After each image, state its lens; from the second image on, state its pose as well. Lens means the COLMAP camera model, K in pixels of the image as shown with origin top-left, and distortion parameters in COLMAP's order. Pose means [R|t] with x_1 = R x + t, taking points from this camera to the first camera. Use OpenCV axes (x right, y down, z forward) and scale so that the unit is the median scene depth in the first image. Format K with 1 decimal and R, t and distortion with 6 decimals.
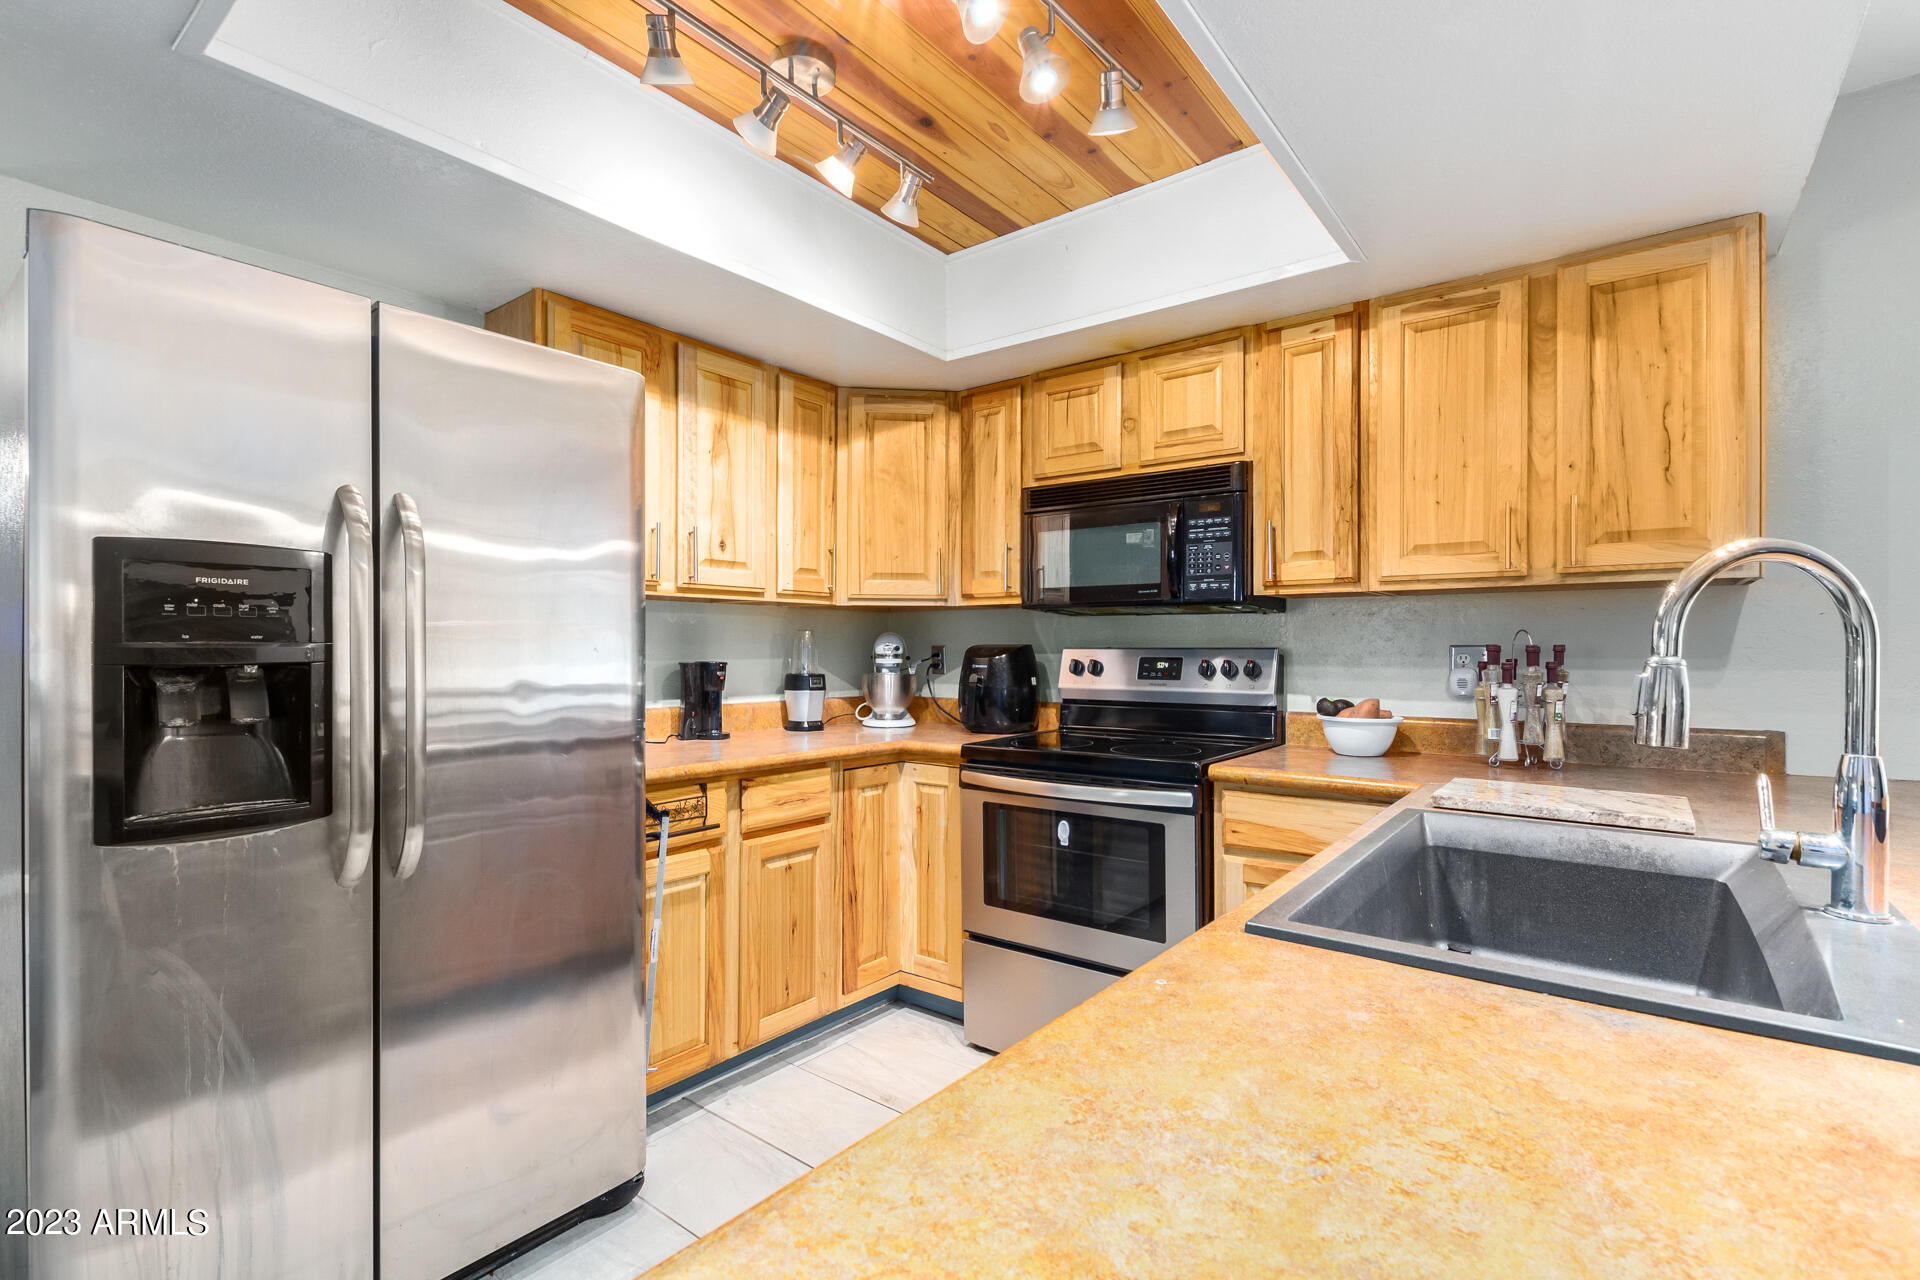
lens RADIAL K [[882.6, 0, 932.9], [0, 882.6, 646.2], [0, 0, 1]] dist [0.005399, -0.001740]
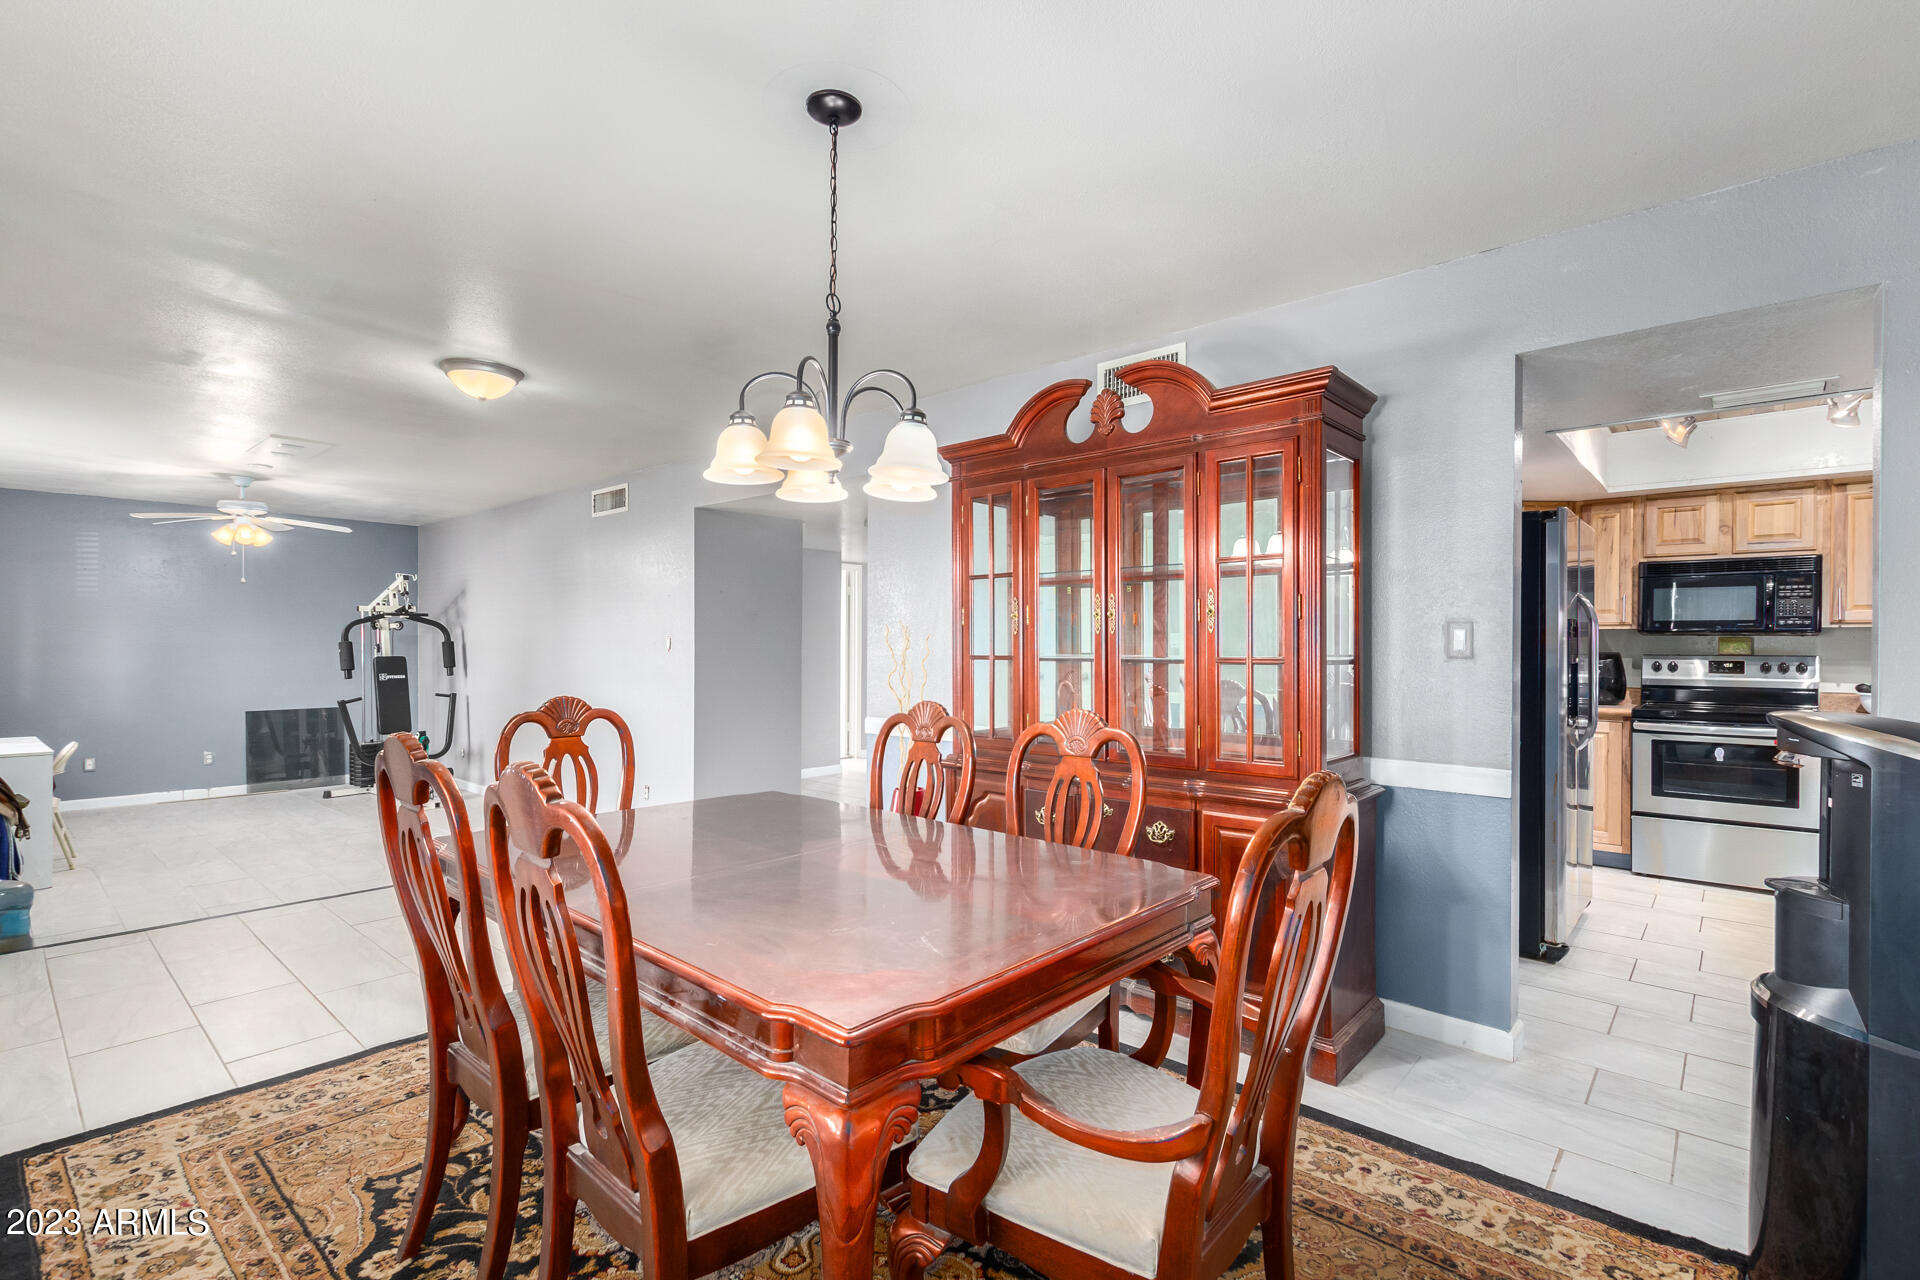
lens RADIAL K [[882.6, 0, 958.5], [0, 882.6, 653.3], [0, 0, 1]] dist [0.005399, -0.001740]
pose [[0.997764, 0.001107, -0.066831, -1.302488], [-0.000326, 0.999932, 0.011699, -0.024666], [0.066840, -0.011651, 0.997696, -0.956997]]
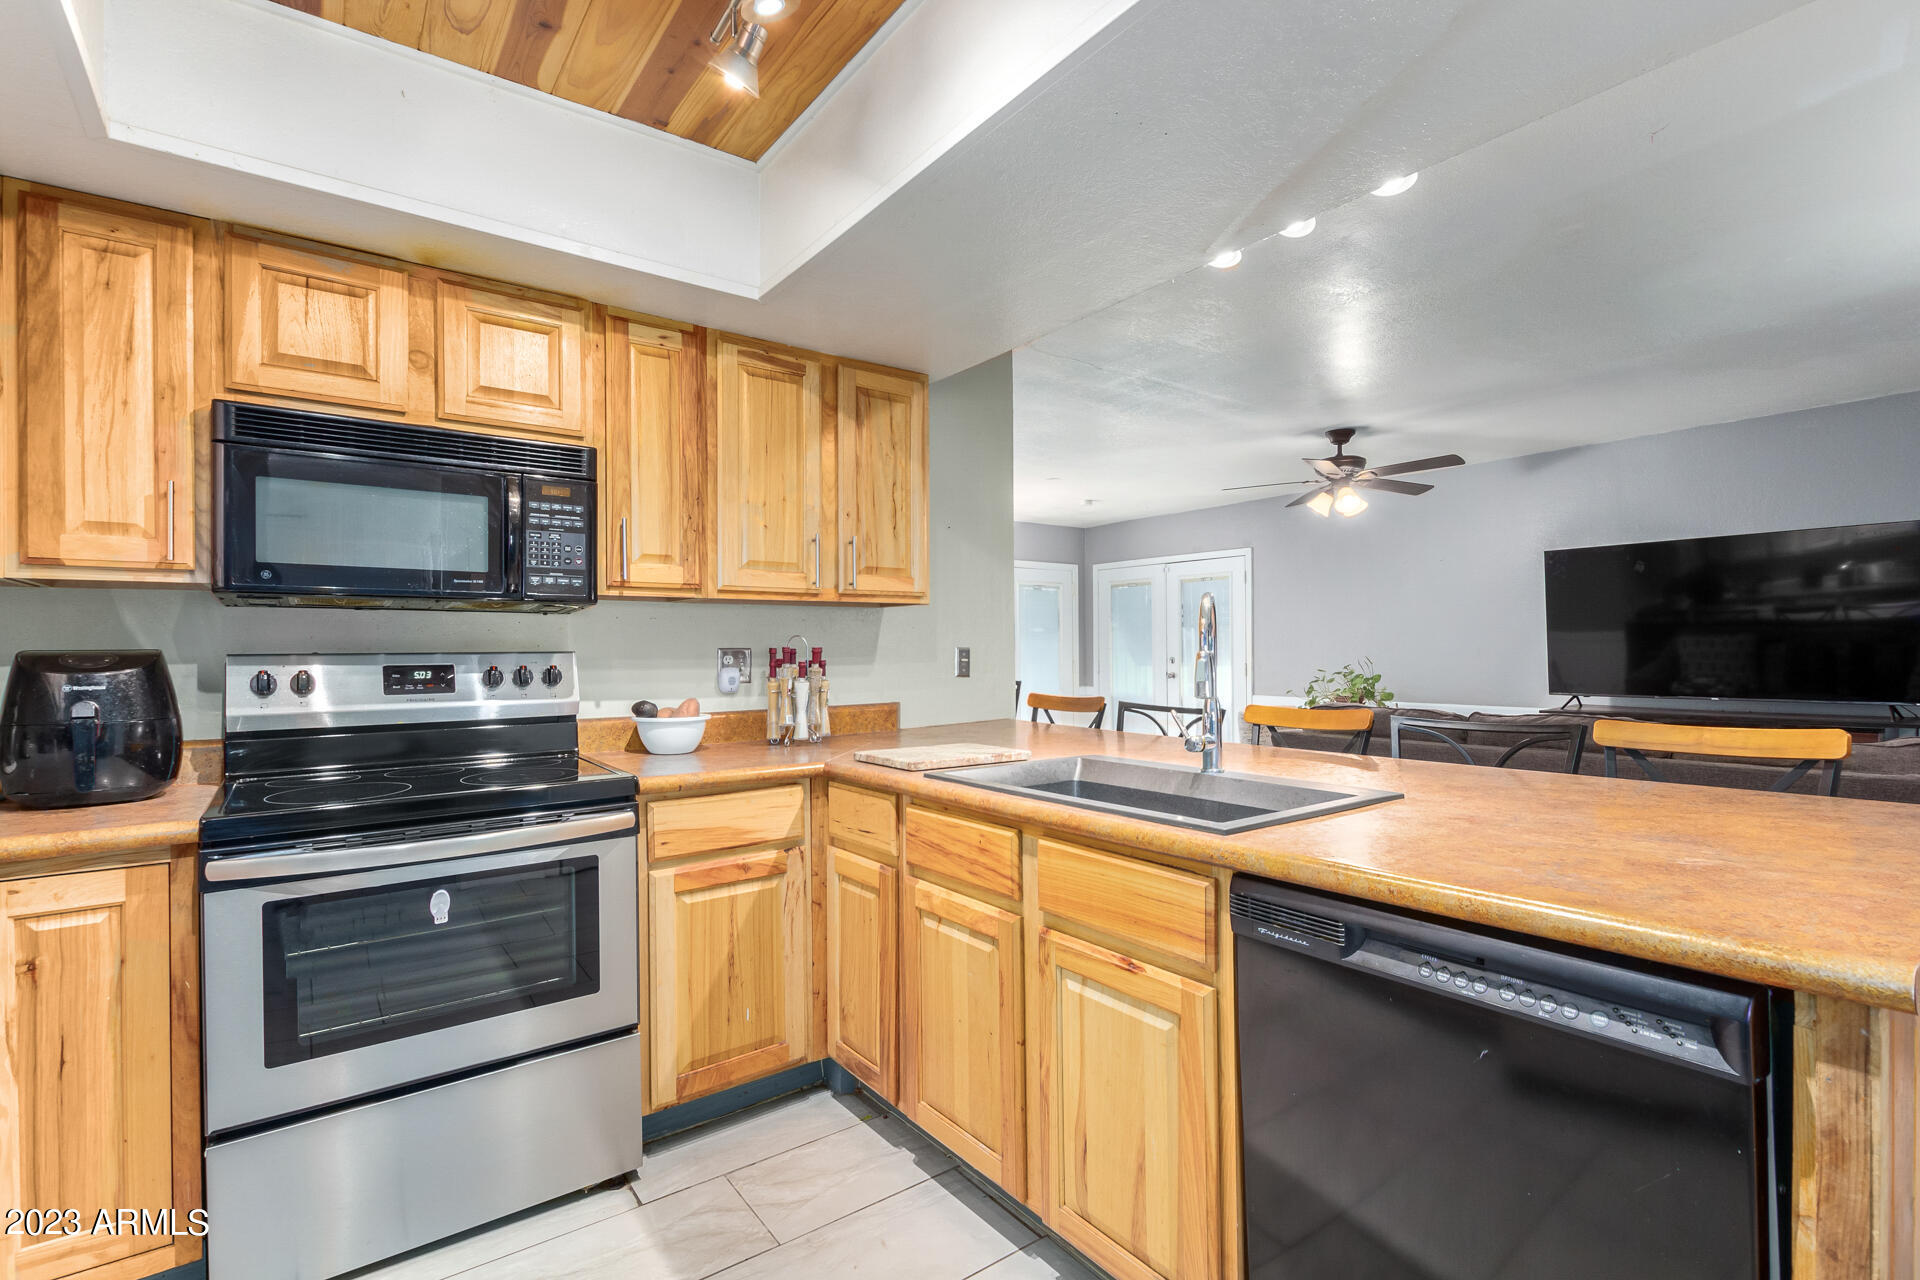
lens RADIAL K [[882.6, 0, 975.4], [0, 882.6, 650.0], [0, 0, 1]] dist [0.005399, -0.001740]
pose [[0.261508, -0.004392, 0.965191, -0.426228], [0.005263, 0.999981, 0.003124, -0.000267], [-0.965187, 0.004263, 0.261526, 0.371309]]
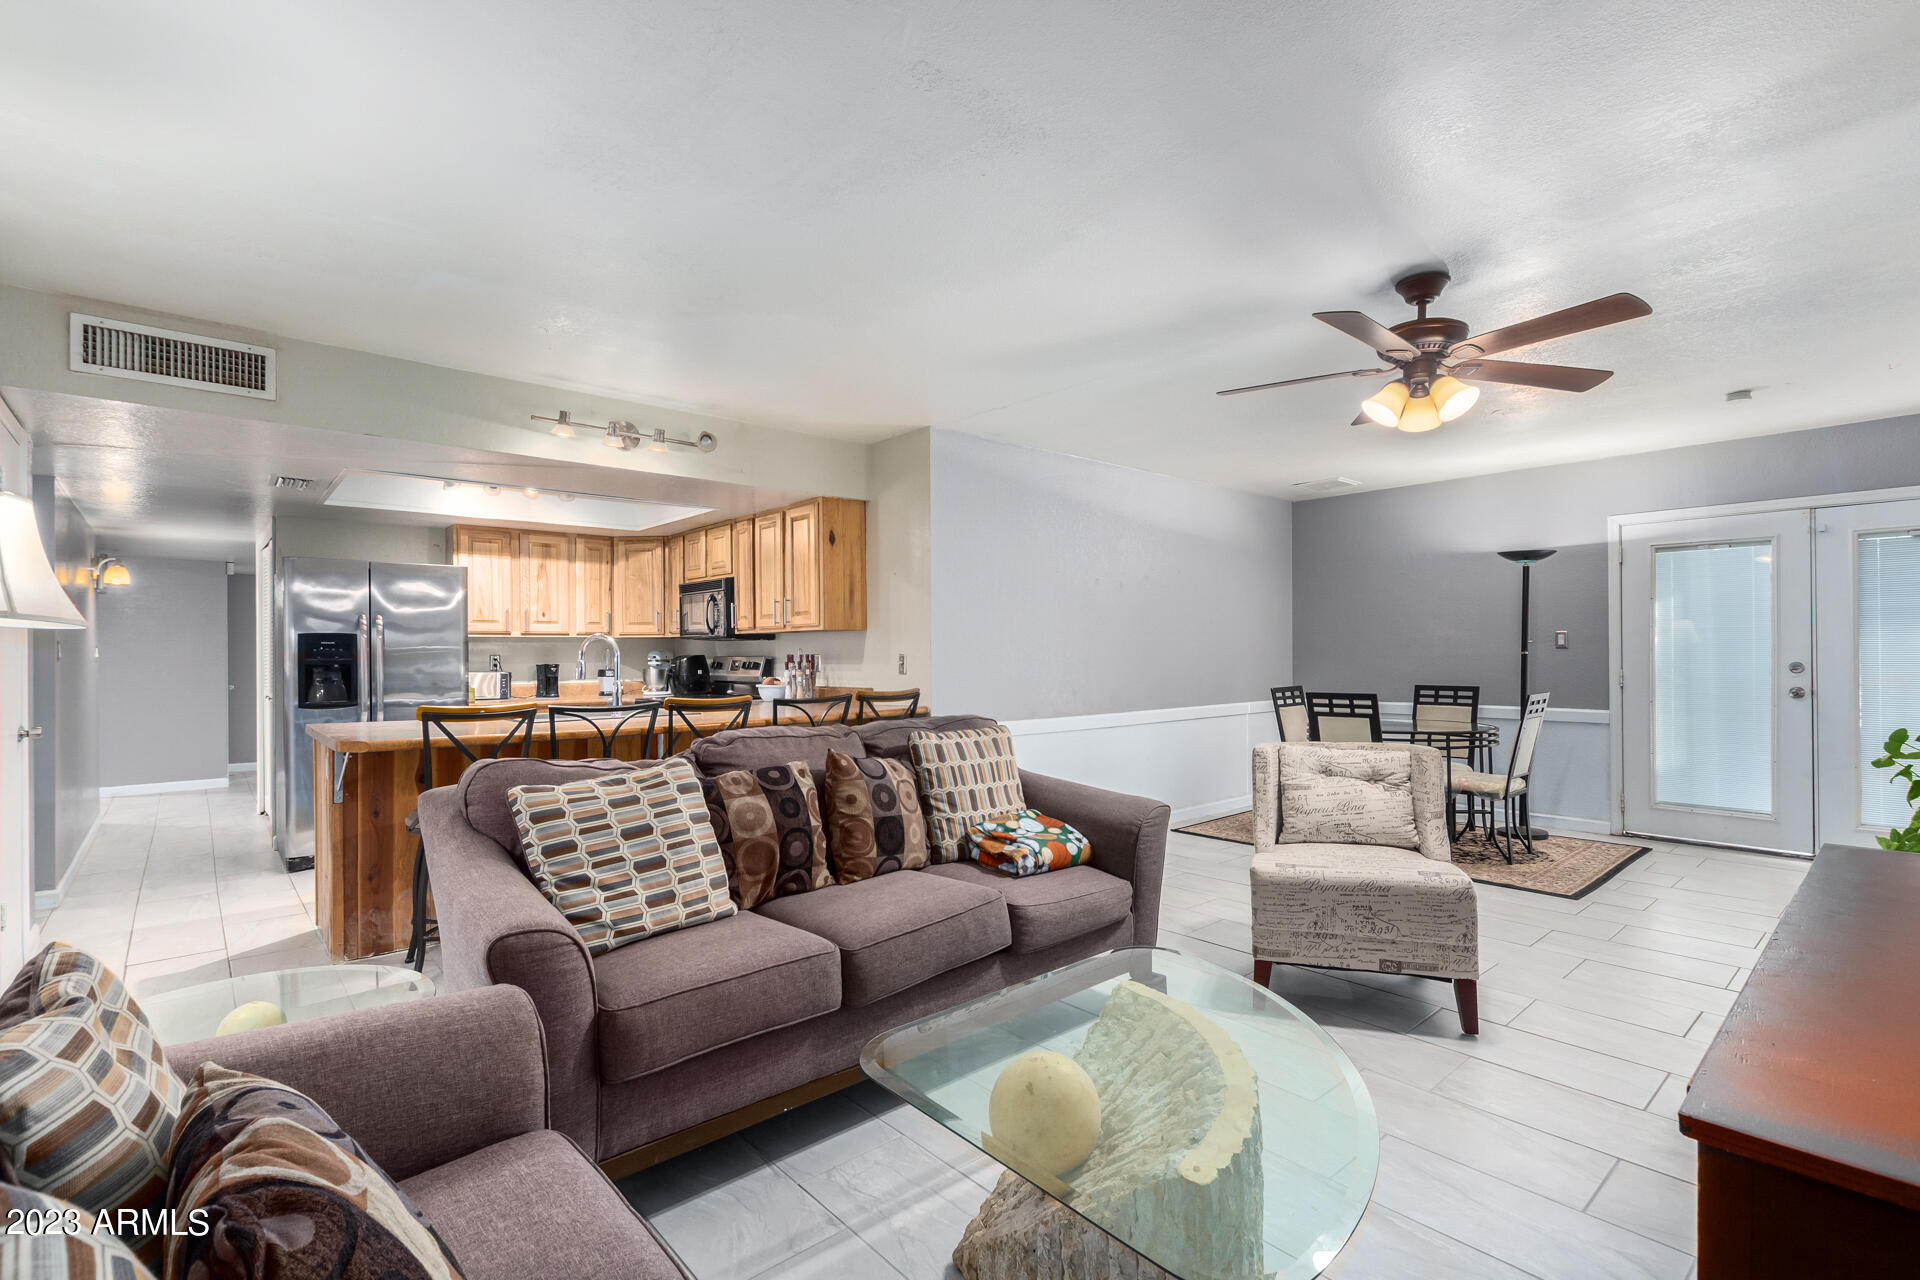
lens RADIAL K [[882.6, 0, 948.9], [0, 882.6, 646.9], [0, 0, 1]] dist [0.005399, -0.001740]
pose [[0.981950, -0.011525, -0.188787, 1.354612], [0.010649, 0.999927, -0.005653, -0.002793], [0.188839, 0.003541, 0.982002, -1.195113]]
